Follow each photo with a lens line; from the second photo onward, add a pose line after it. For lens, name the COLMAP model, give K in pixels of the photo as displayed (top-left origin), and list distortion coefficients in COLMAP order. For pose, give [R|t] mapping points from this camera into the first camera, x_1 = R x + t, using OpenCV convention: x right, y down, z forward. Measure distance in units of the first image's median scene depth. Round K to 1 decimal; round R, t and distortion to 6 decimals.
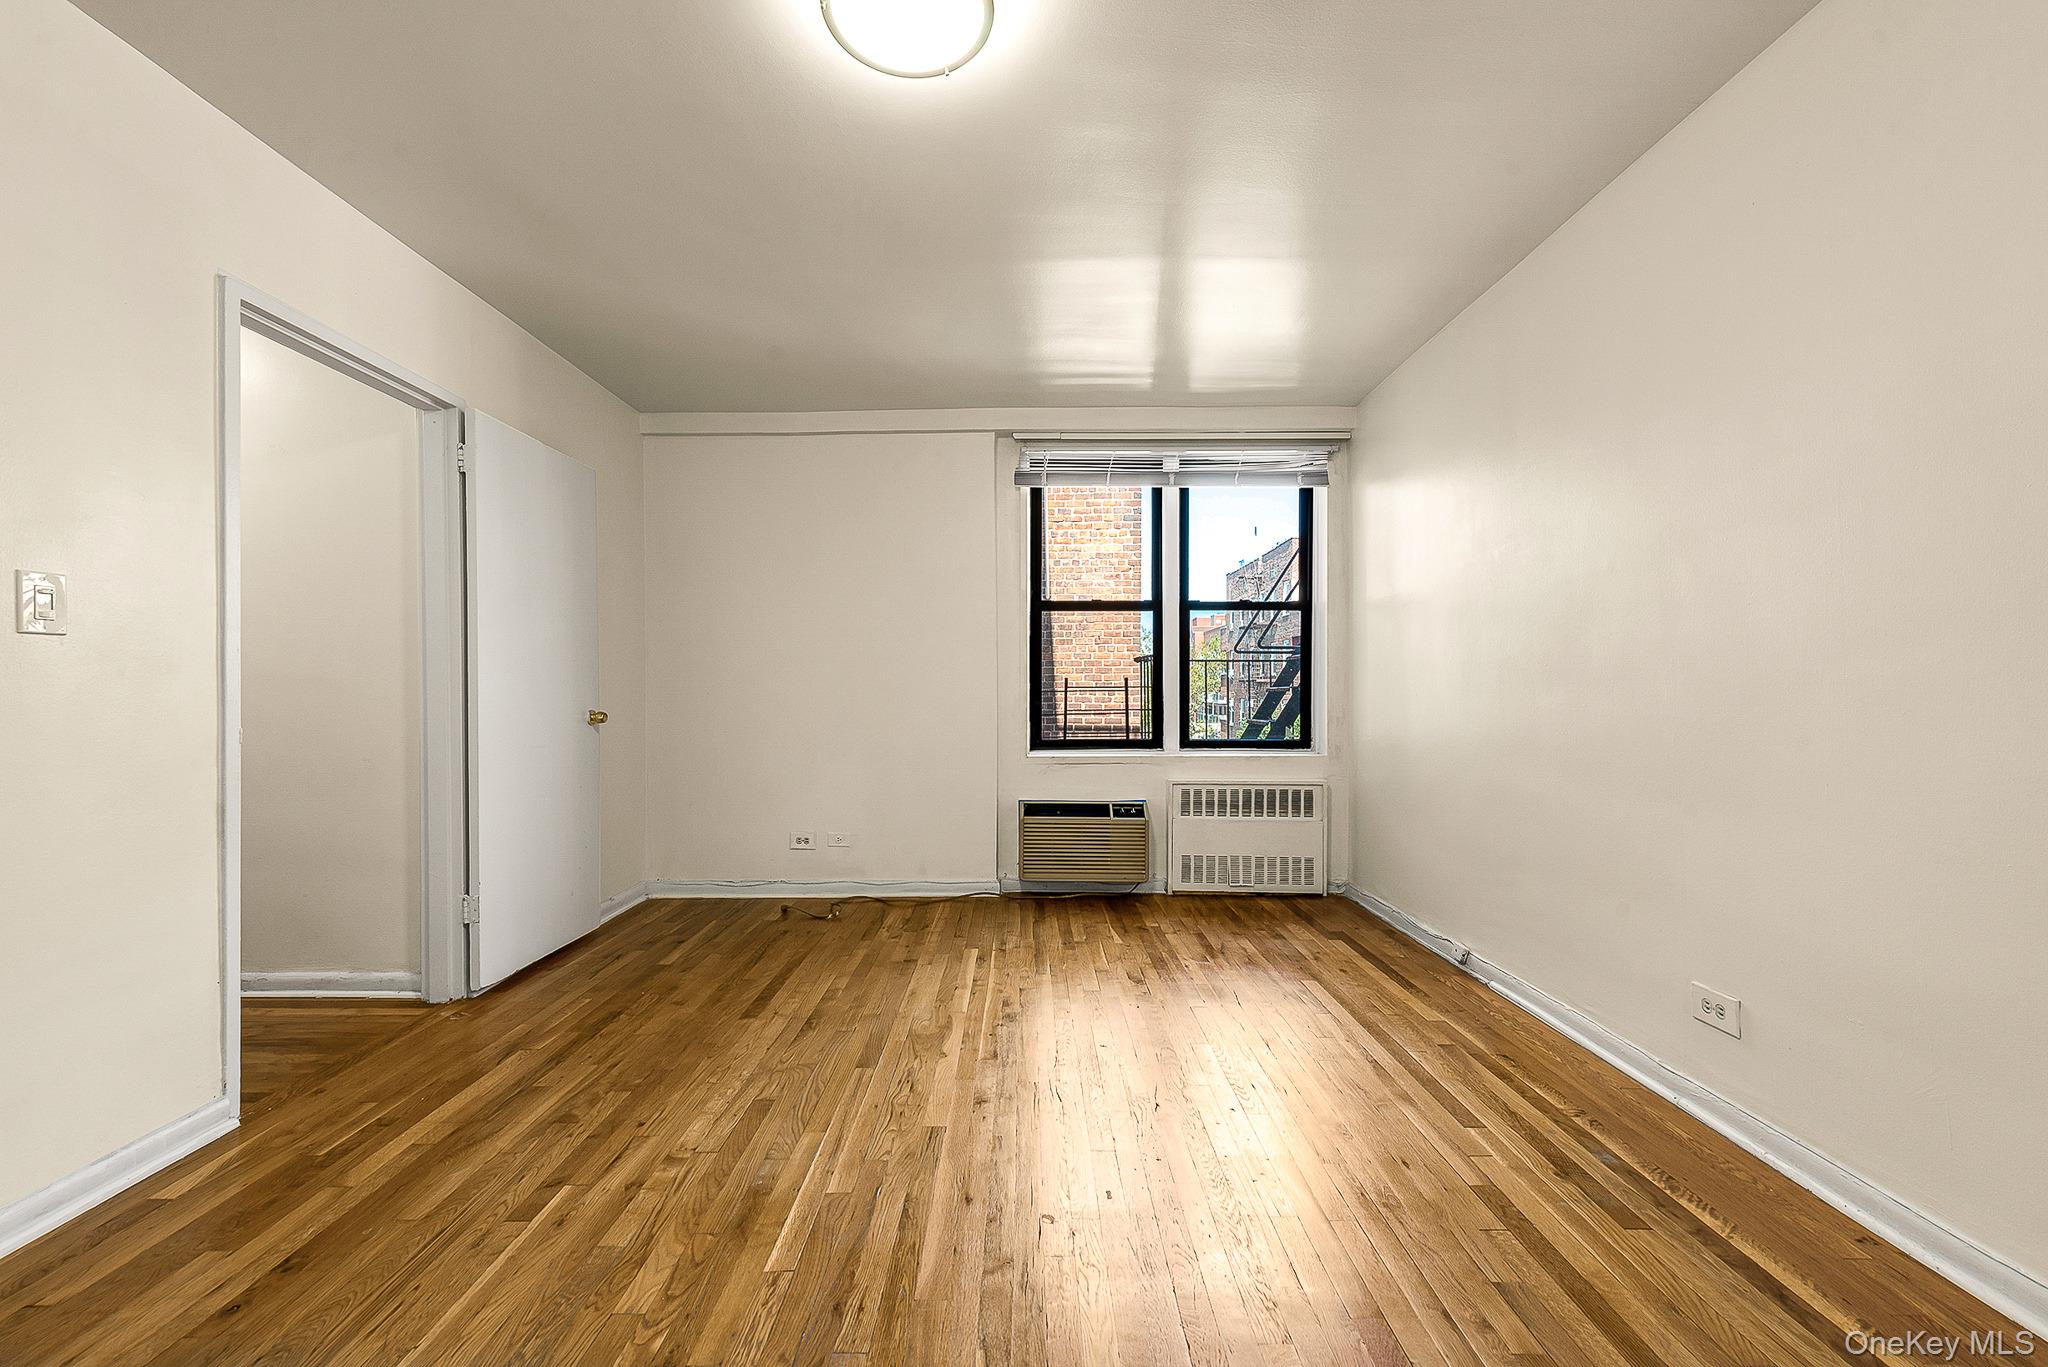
lens RADIAL K [[813.0, 0, 1047.7], [0, 813.0, 684.9], [0, 0, 1]] dist [0.001047, -0.000395]
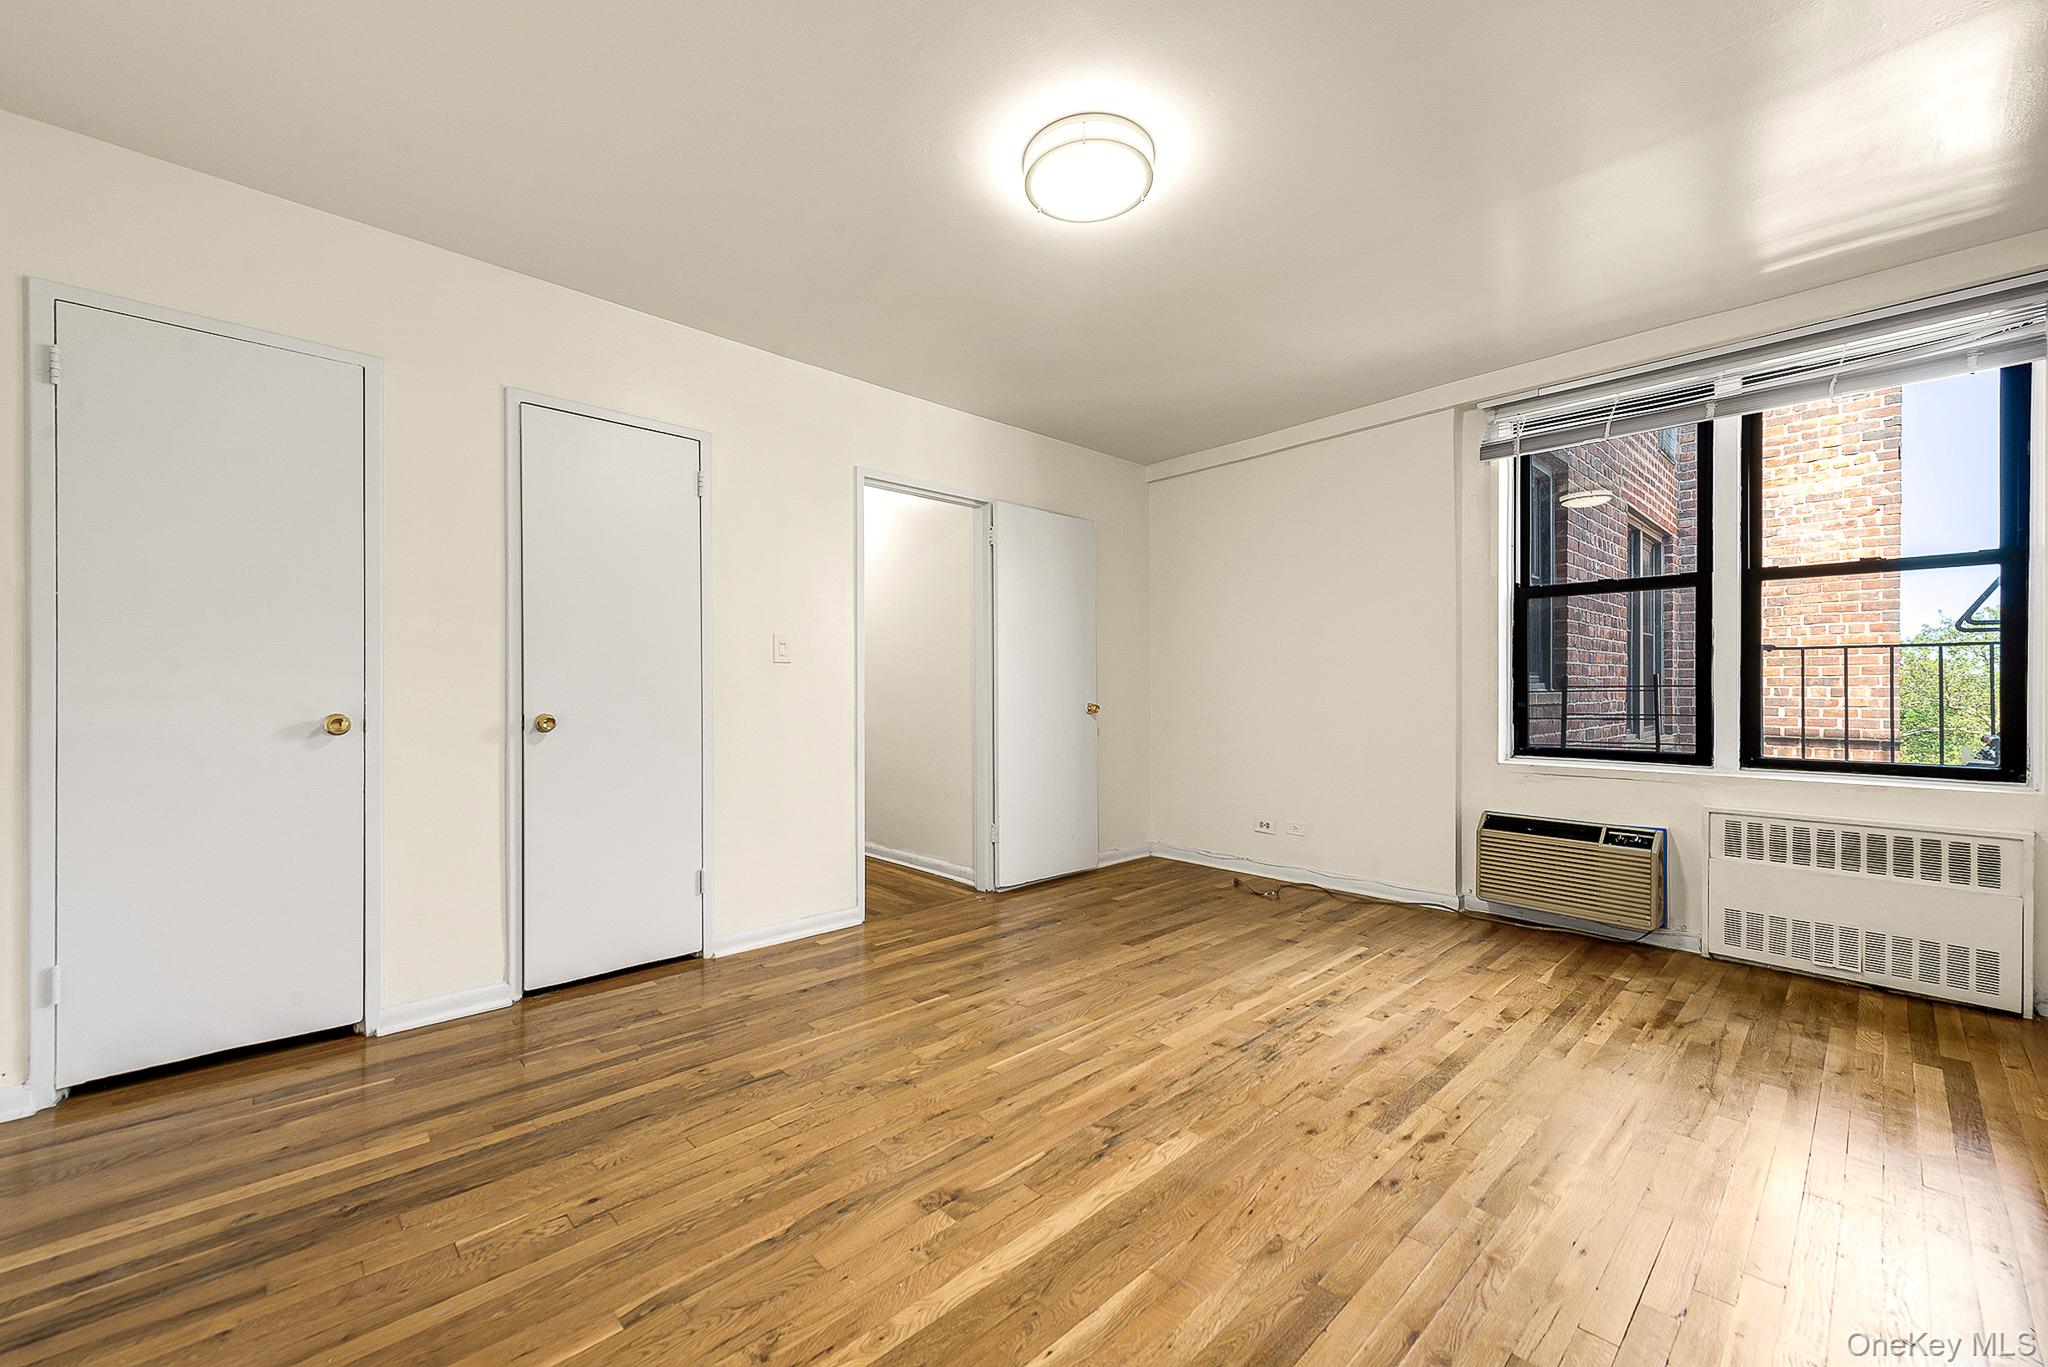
lens RADIAL K [[822.3, 0, 1010.8], [0, 822.3, 685.6], [0, 0, 1]] dist [0.016178, -0.013127]
pose [[0.669352, -0.002339, -0.742942, 0.361518], [0.004583, 0.999989, 0.000980, 0.000099], [0.742931, -0.004061, 0.669355, -0.000545]]
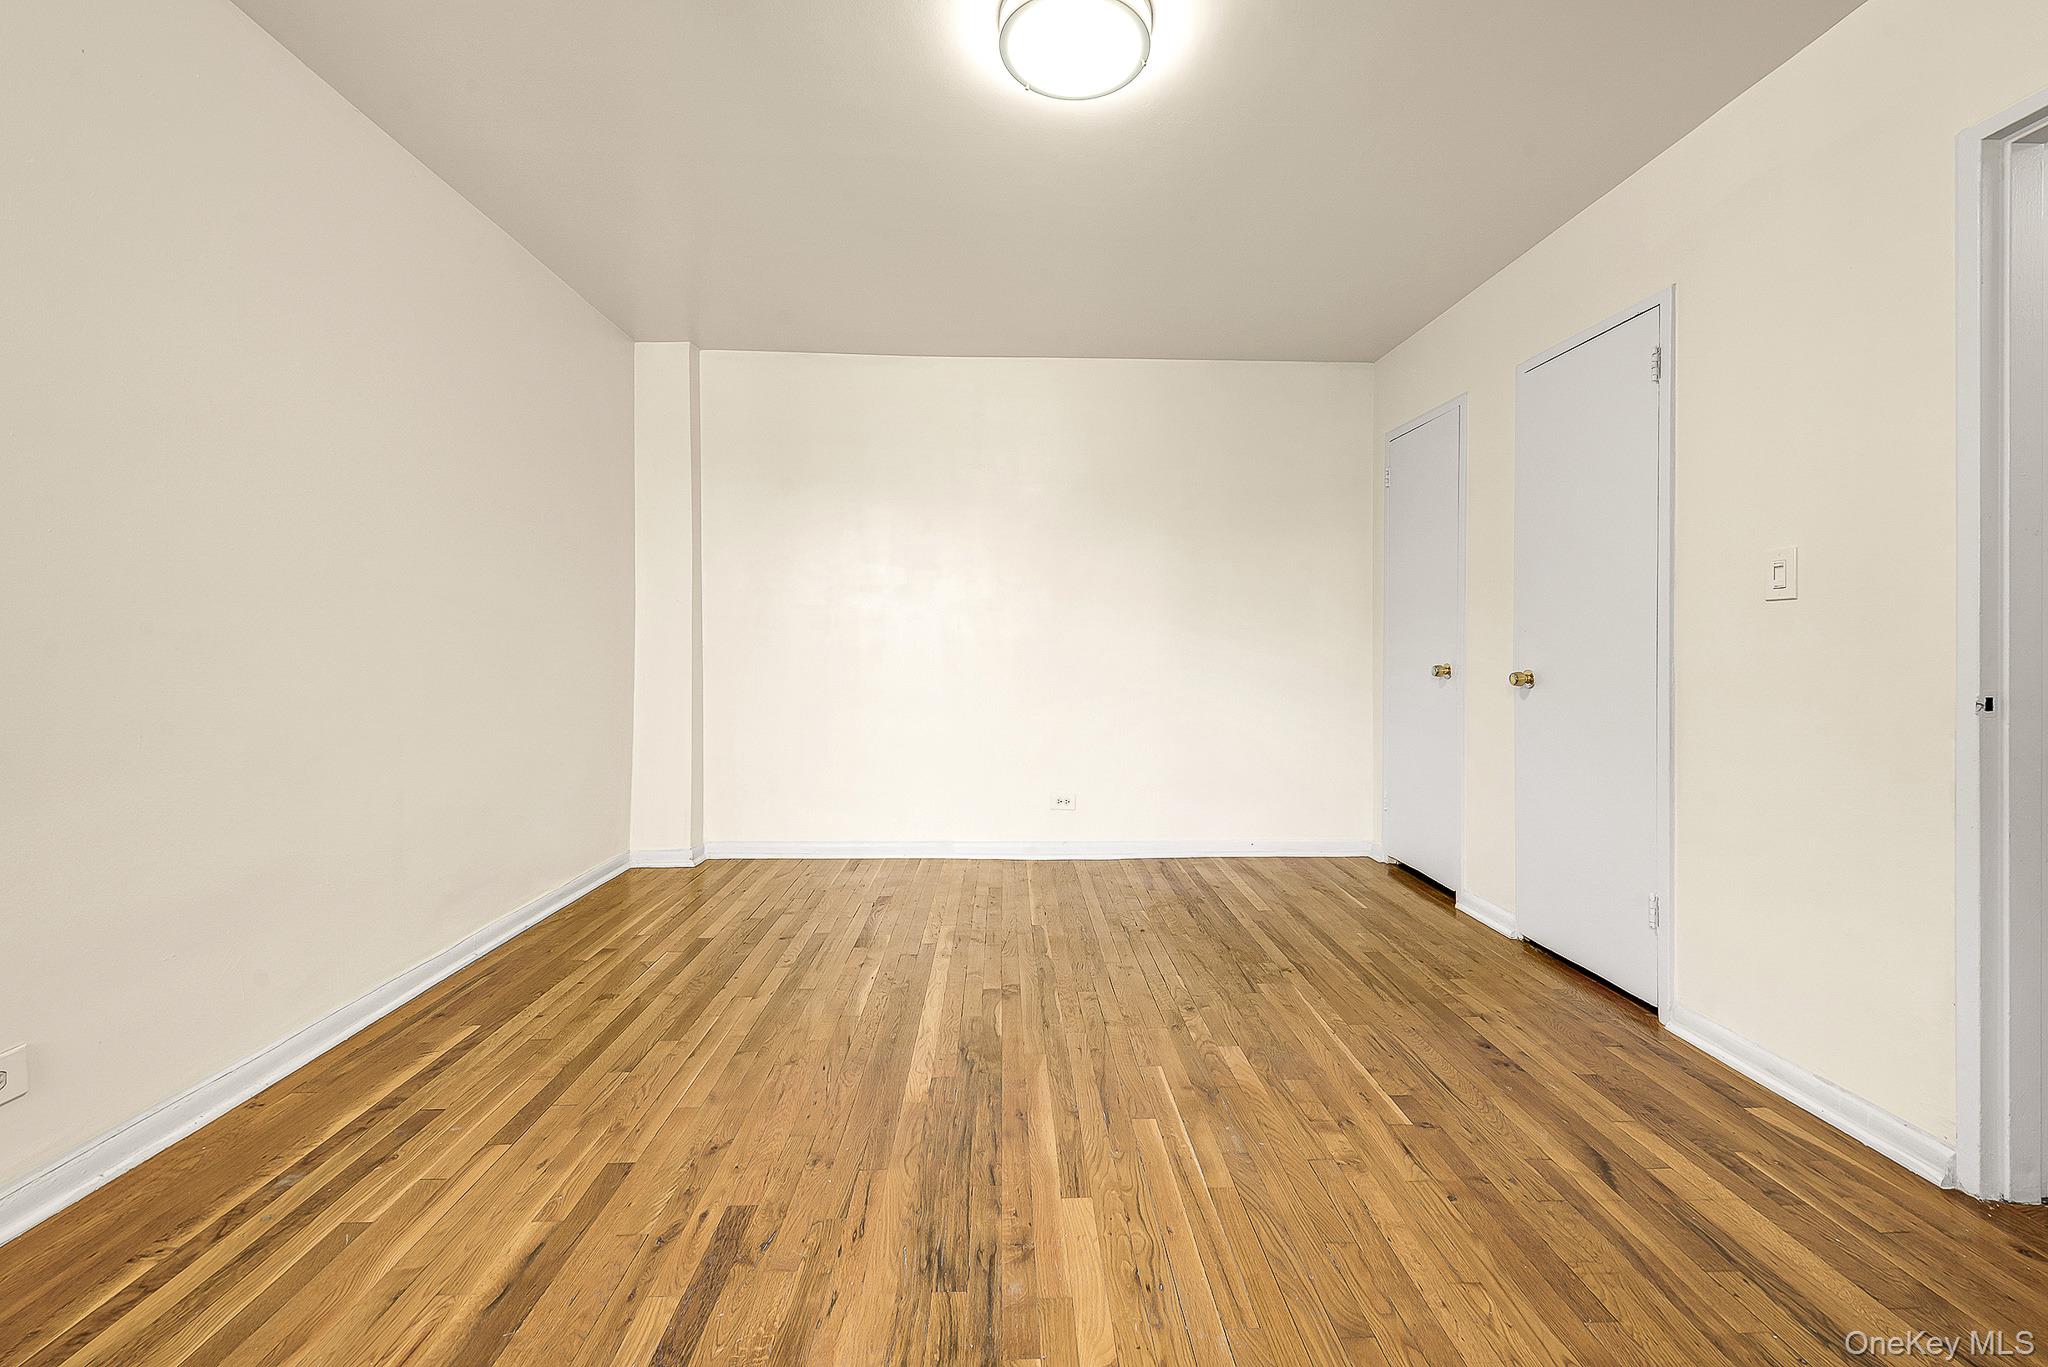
lens RADIAL K [[813.0, 0, 1047.7], [0, 813.0, 684.9], [0, 0, 1]] dist [0.001047, -0.000395]
pose [[-0.999492, -0.002097, -0.031792, -0.048970], [-0.003307, 0.999270, 0.038049, 0.010670], [0.031689, 0.038135, -0.998770, 1.013847]]
